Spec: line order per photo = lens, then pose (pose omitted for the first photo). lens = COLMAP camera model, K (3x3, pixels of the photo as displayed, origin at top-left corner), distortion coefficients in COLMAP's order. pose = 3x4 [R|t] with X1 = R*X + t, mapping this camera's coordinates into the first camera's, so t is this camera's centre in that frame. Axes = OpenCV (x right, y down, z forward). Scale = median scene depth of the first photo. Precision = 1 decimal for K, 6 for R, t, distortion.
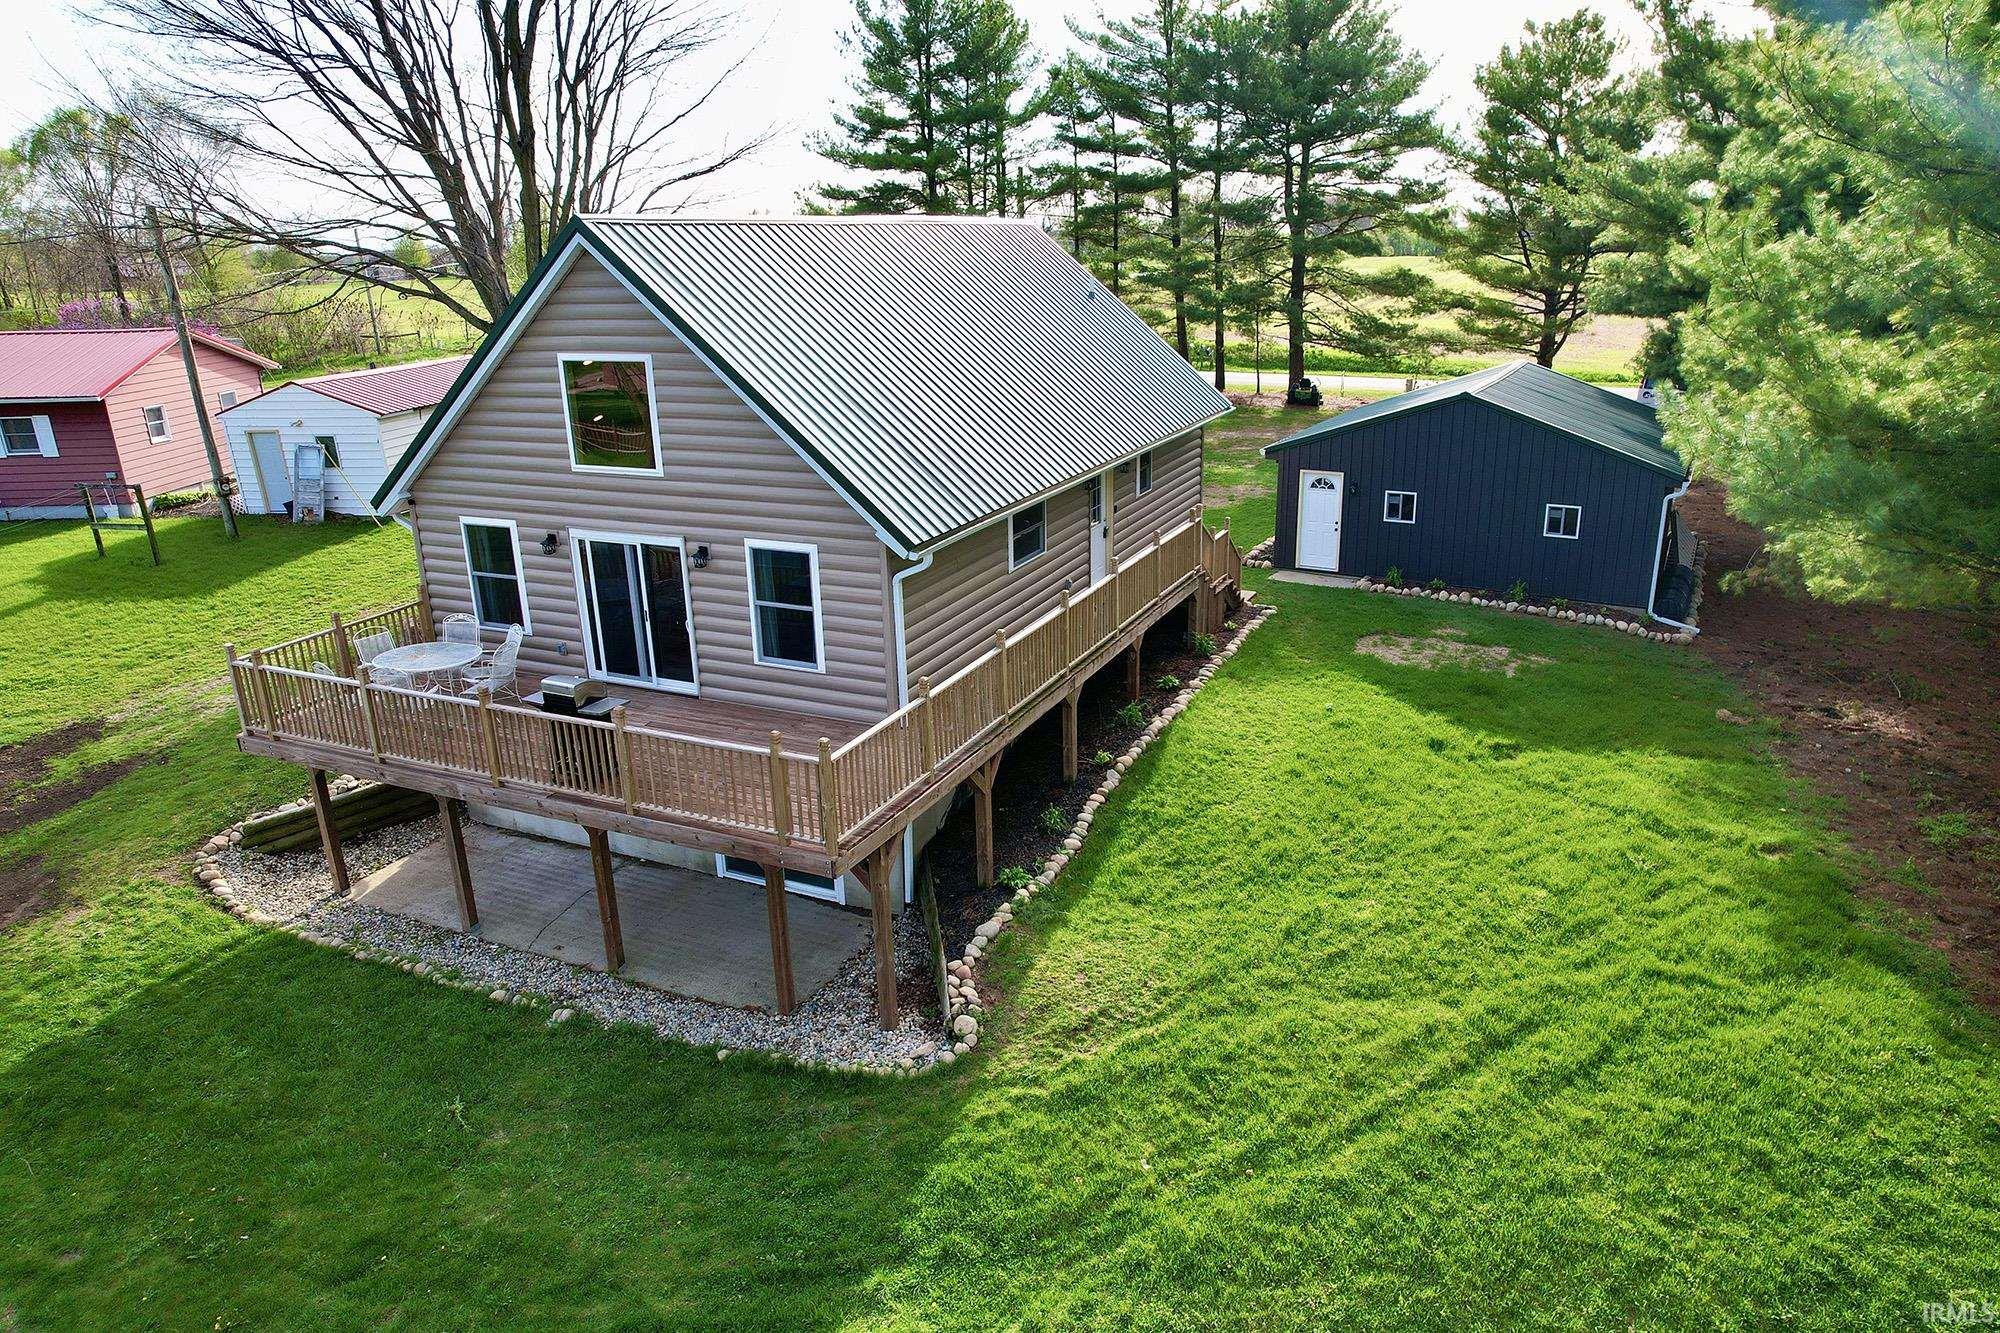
lens RADIAL K [[1269.3, 0, 1020.8], [0, 1269.3, 670.8], [0, 0, 1]] dist [-0.031206, -0.000892]
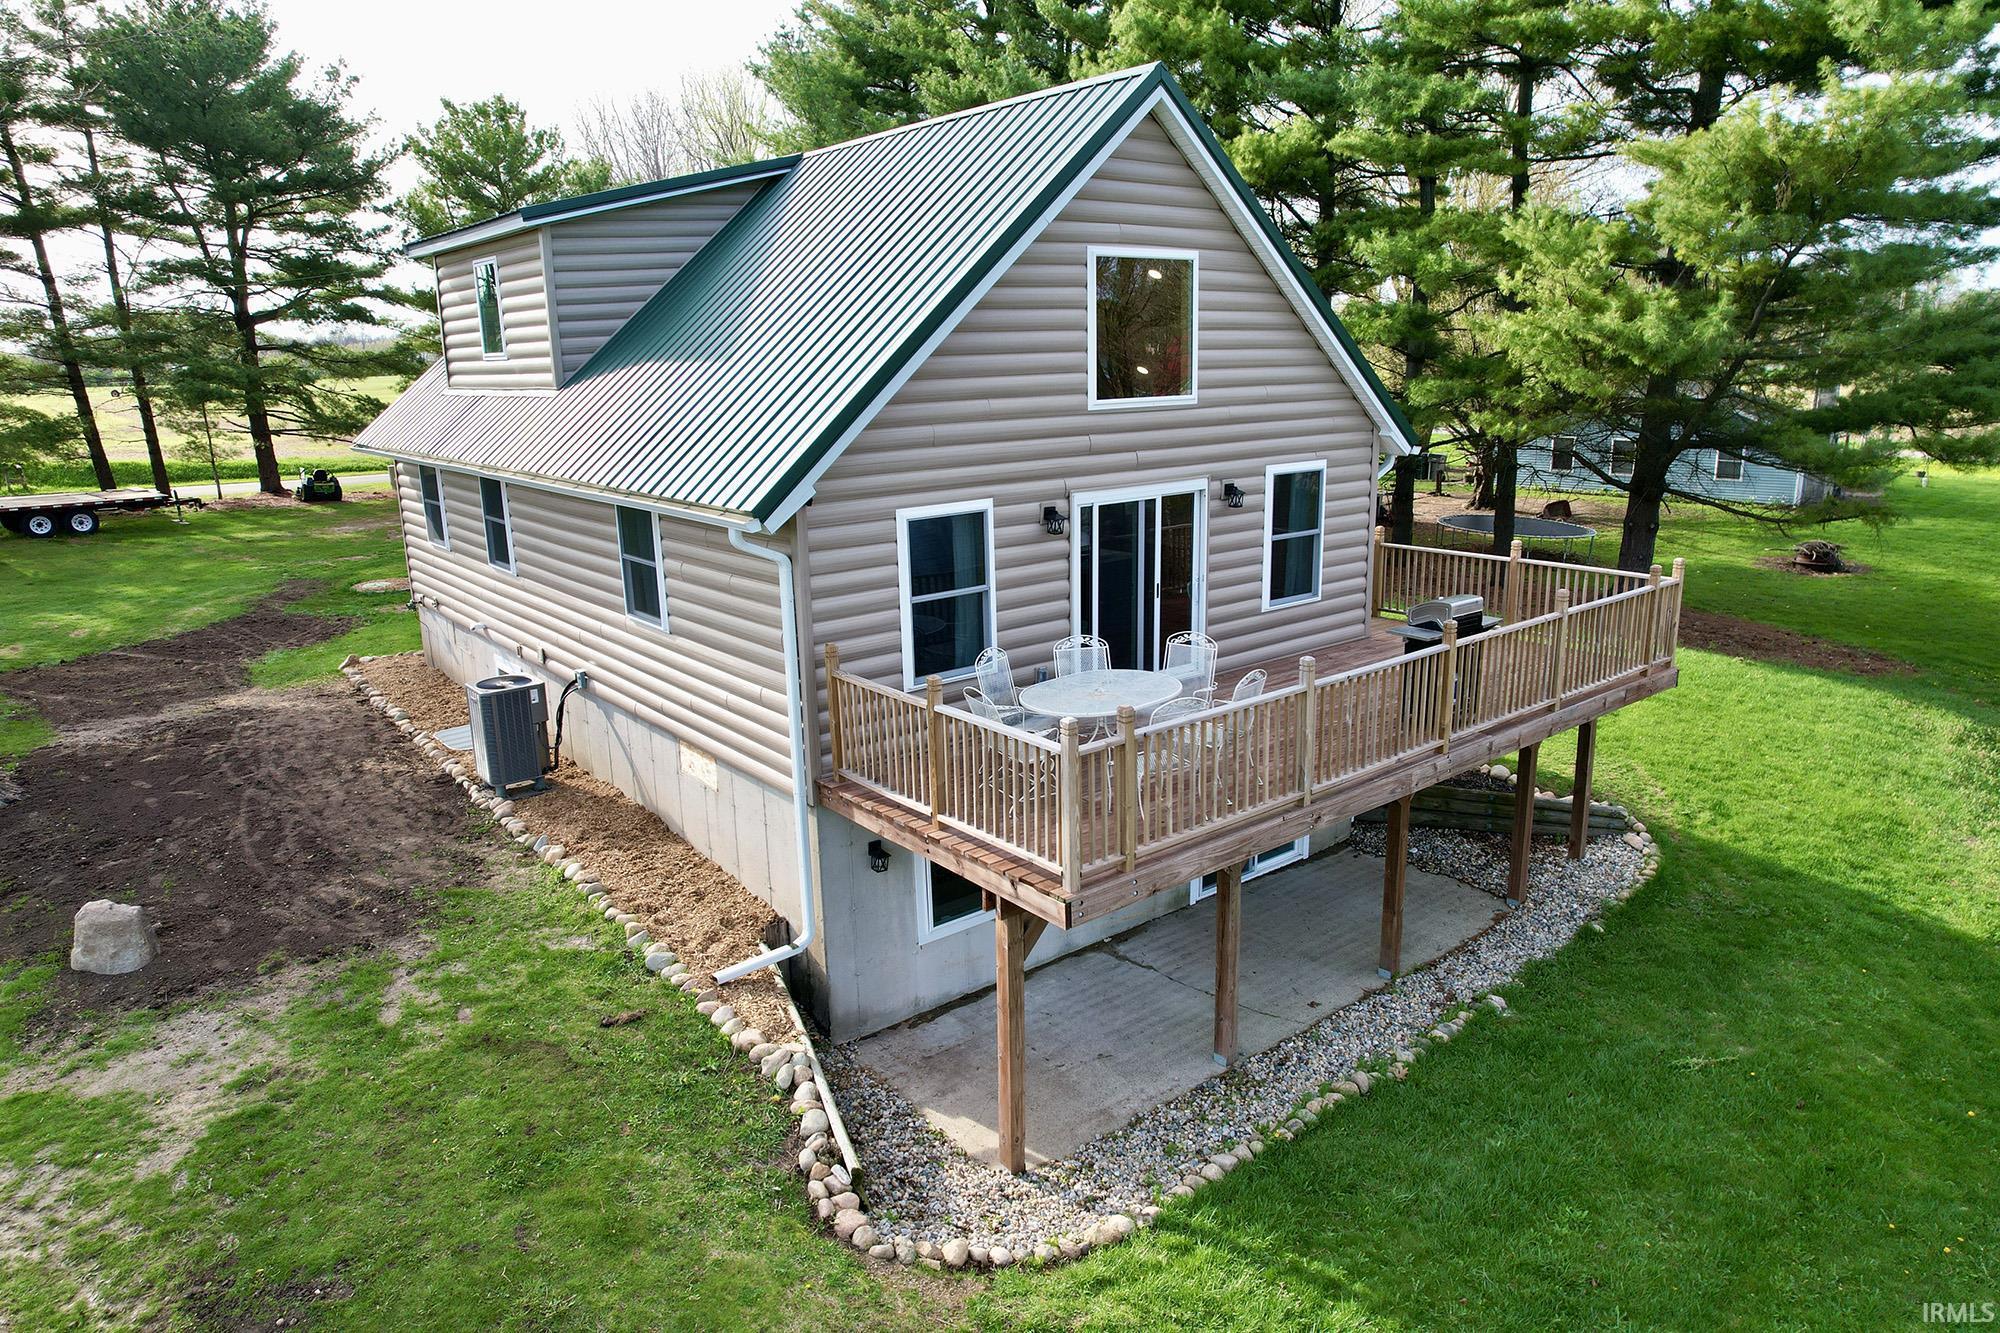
lens RADIAL K [[1269.3, 0, 1020.8], [0, 1269.3, 670.8], [0, 0, 1]] dist [-0.031206, -0.000892]
pose [[0.456395, -0.209371, 0.864793, -1.052651], [0.297199, 0.951972, 0.073630, -0.081258], [-0.838675, 0.223411, 0.496700, 0.710804]]
